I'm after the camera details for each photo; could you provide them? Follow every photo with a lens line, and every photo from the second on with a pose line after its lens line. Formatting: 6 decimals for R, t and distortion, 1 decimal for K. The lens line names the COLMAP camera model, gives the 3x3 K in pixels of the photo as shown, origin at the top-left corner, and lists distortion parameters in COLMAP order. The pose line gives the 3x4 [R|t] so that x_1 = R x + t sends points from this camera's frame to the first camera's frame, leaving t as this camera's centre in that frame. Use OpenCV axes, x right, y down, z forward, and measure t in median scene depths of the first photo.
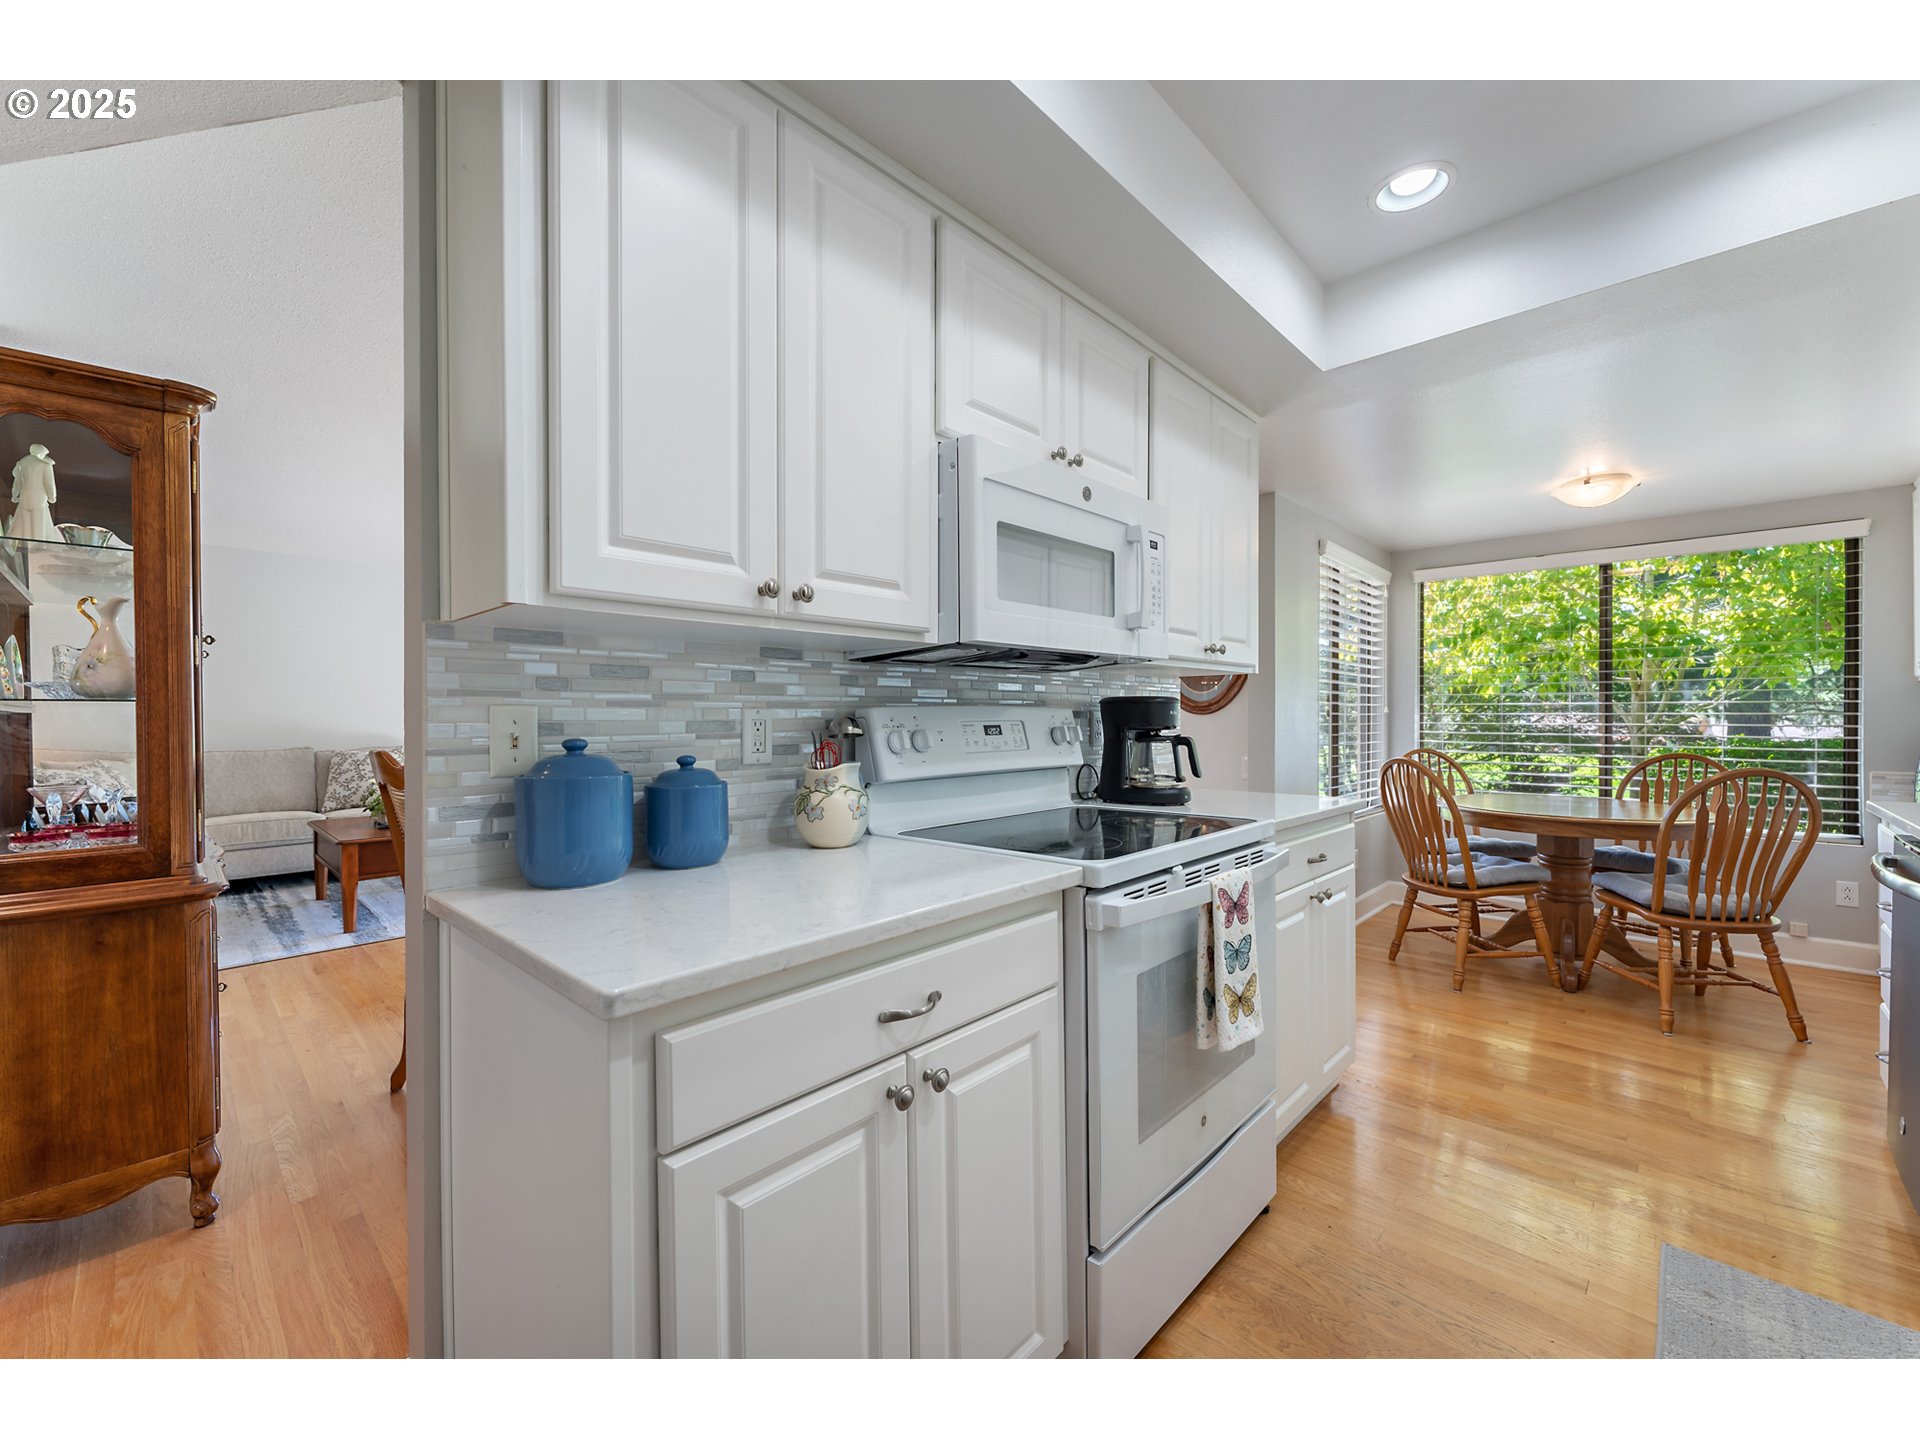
lens RADIAL K [[779.0, 0, 963.1], [0, 779.0, 720.4], [0, 0, 1]] dist [0.002151, 0.000068]
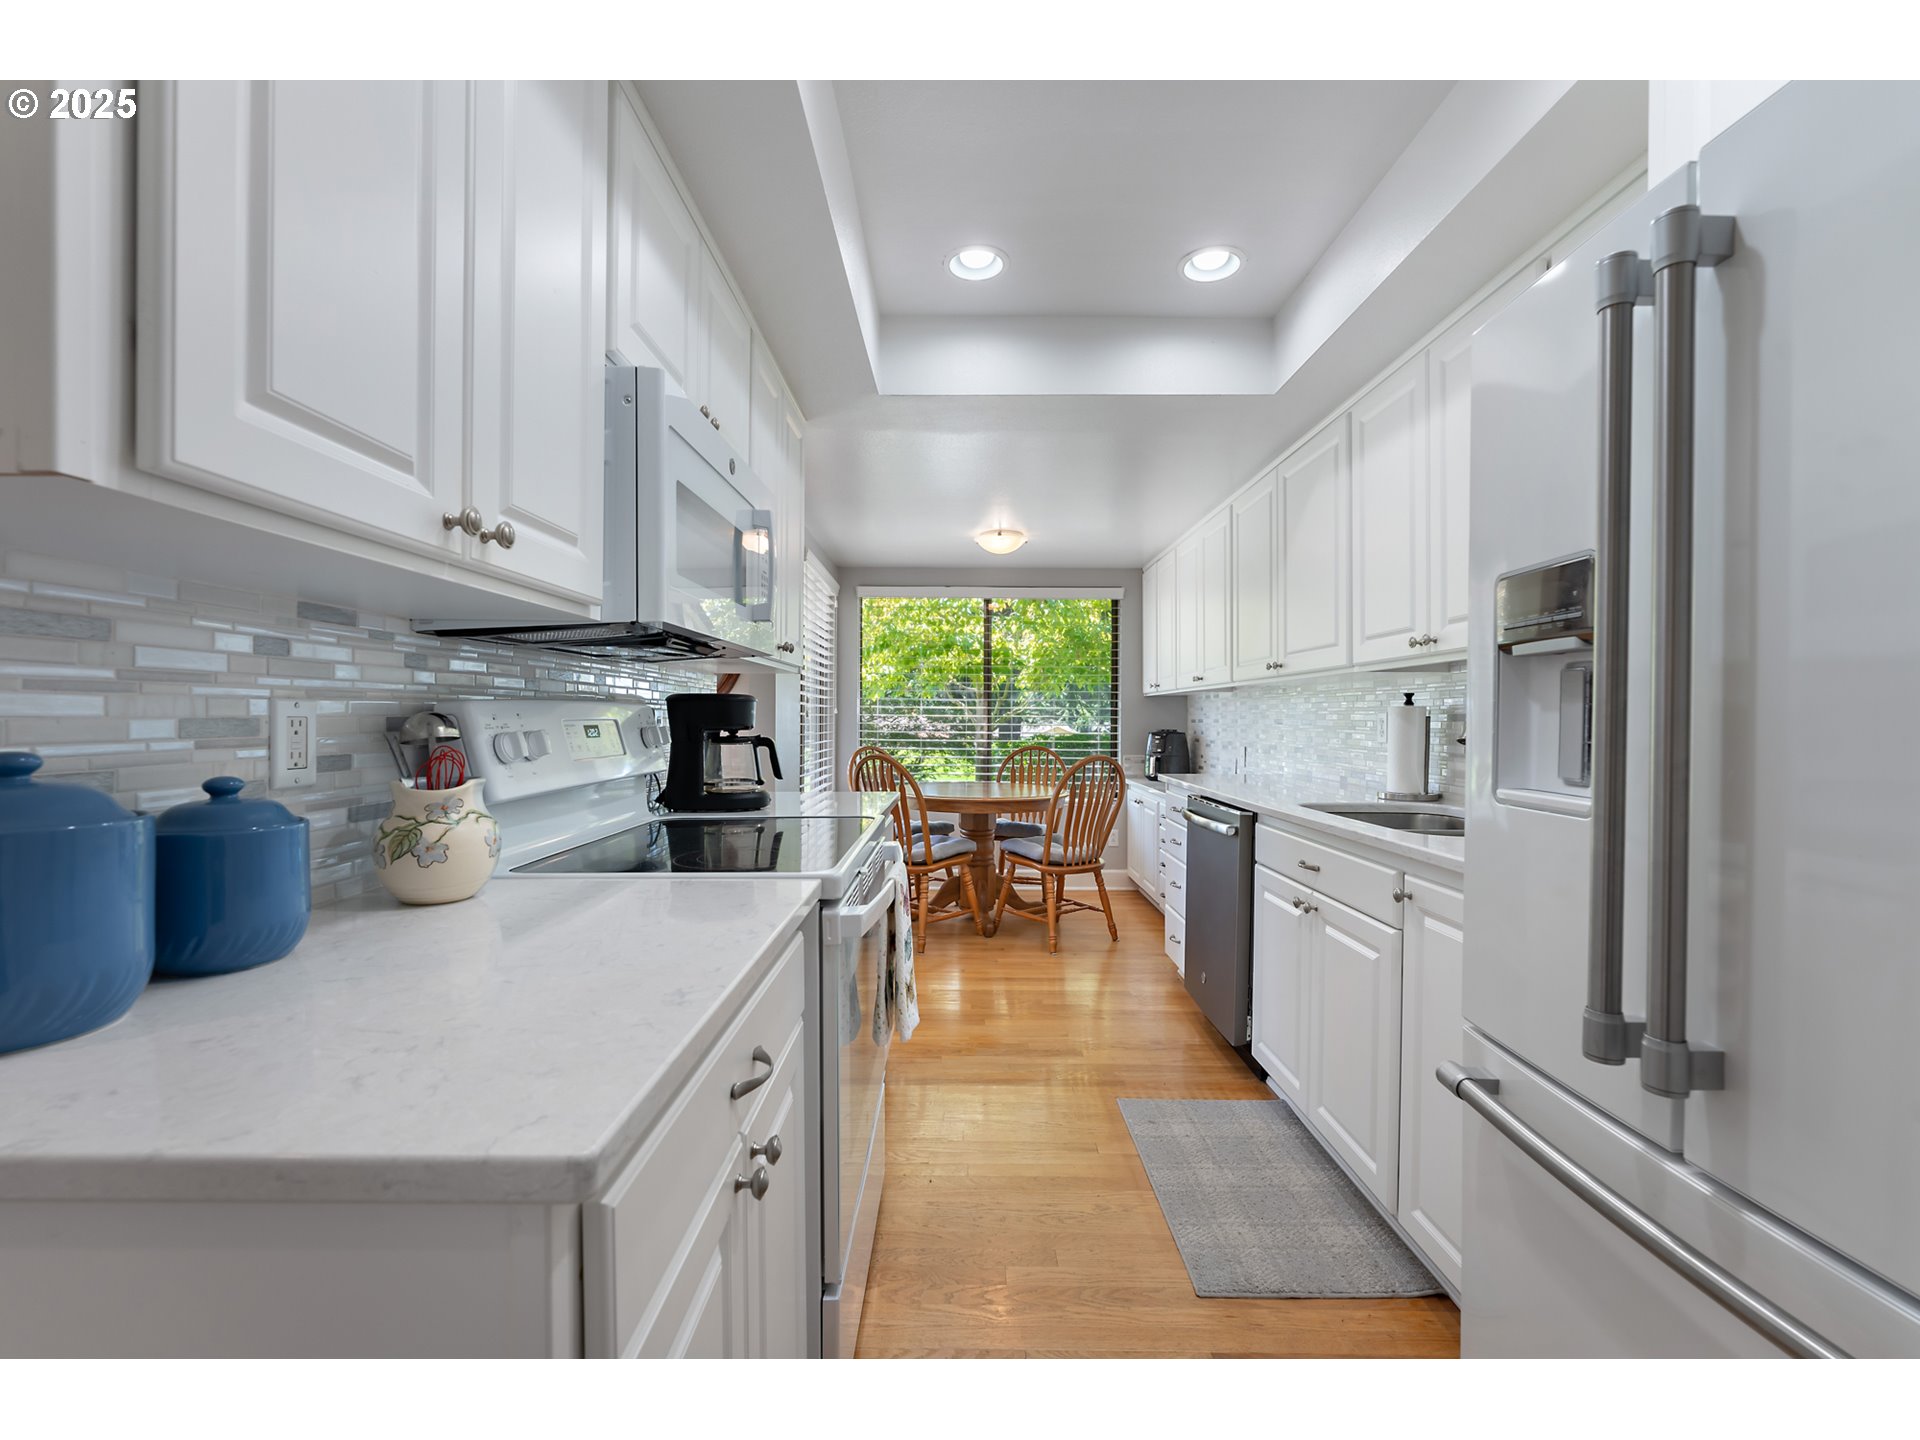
lens RADIAL K [[813.1, 0, 961.6], [0, 813.1, 721.9], [0, 0, 1]] dist [-0.003038, 0.000041]
pose [[0.729408, 0.001622, 0.684077, -0.174632], [-0.002786, 0.999996, 0.000601, 0.000754], [-0.684073, -0.002344, 0.729409, 0.083955]]
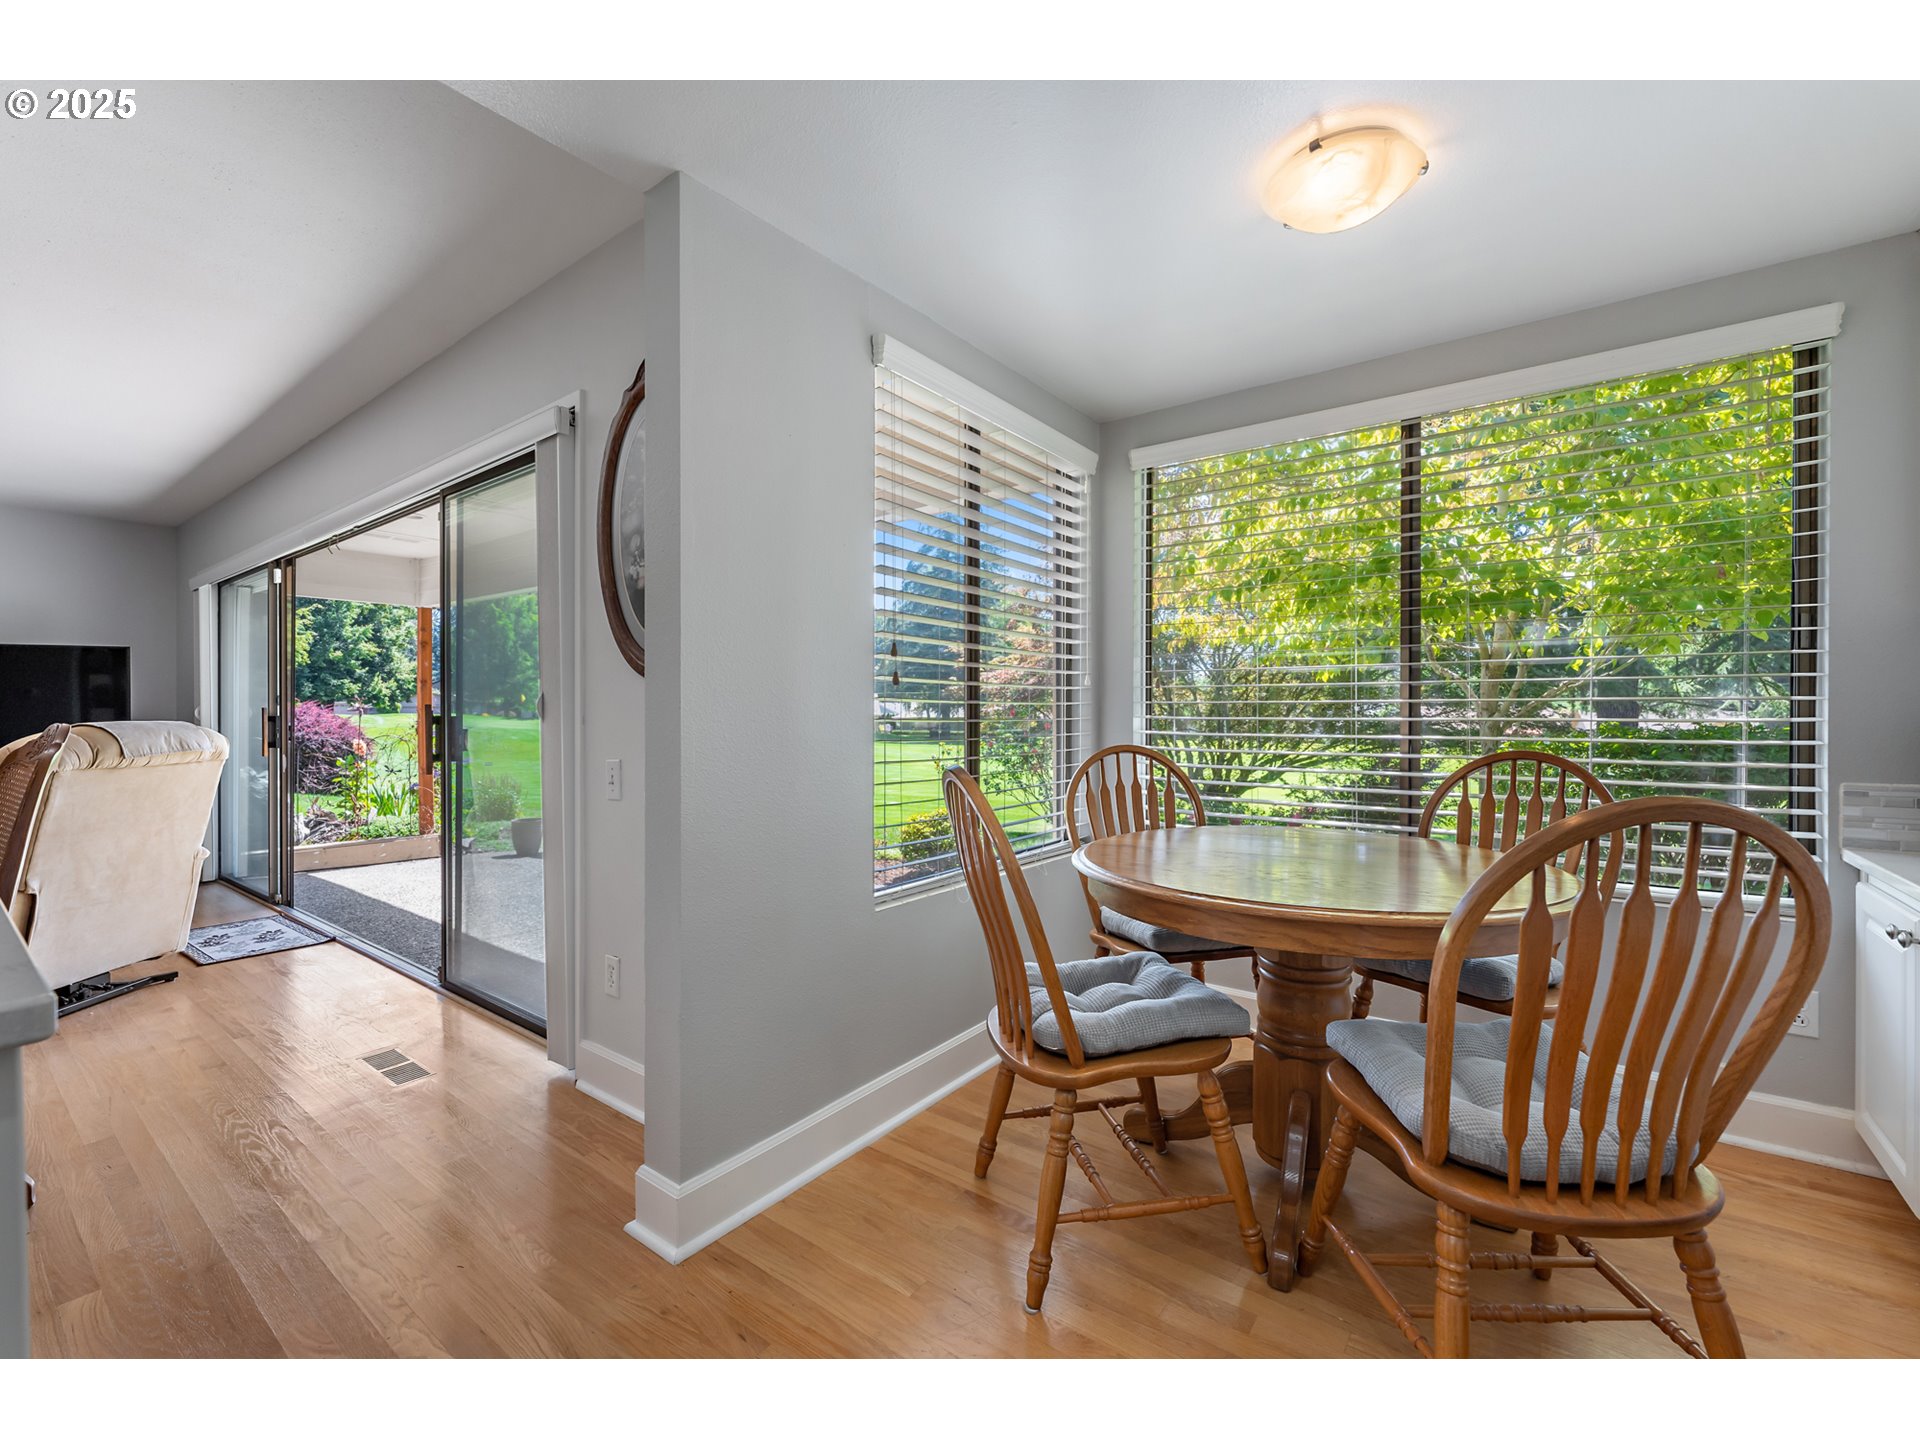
lens RADIAL K [[813.1, 0, 961.6], [0, 813.1, 721.9], [0, 0, 1]] dist [-0.003038, 0.000041]
pose [[0.993810, -0.003829, 0.111024, 0.624141], [0.003128, 0.999974, 0.006482, 0.023255], [-0.111046, -0.006095, 0.993797, 0.639262]]
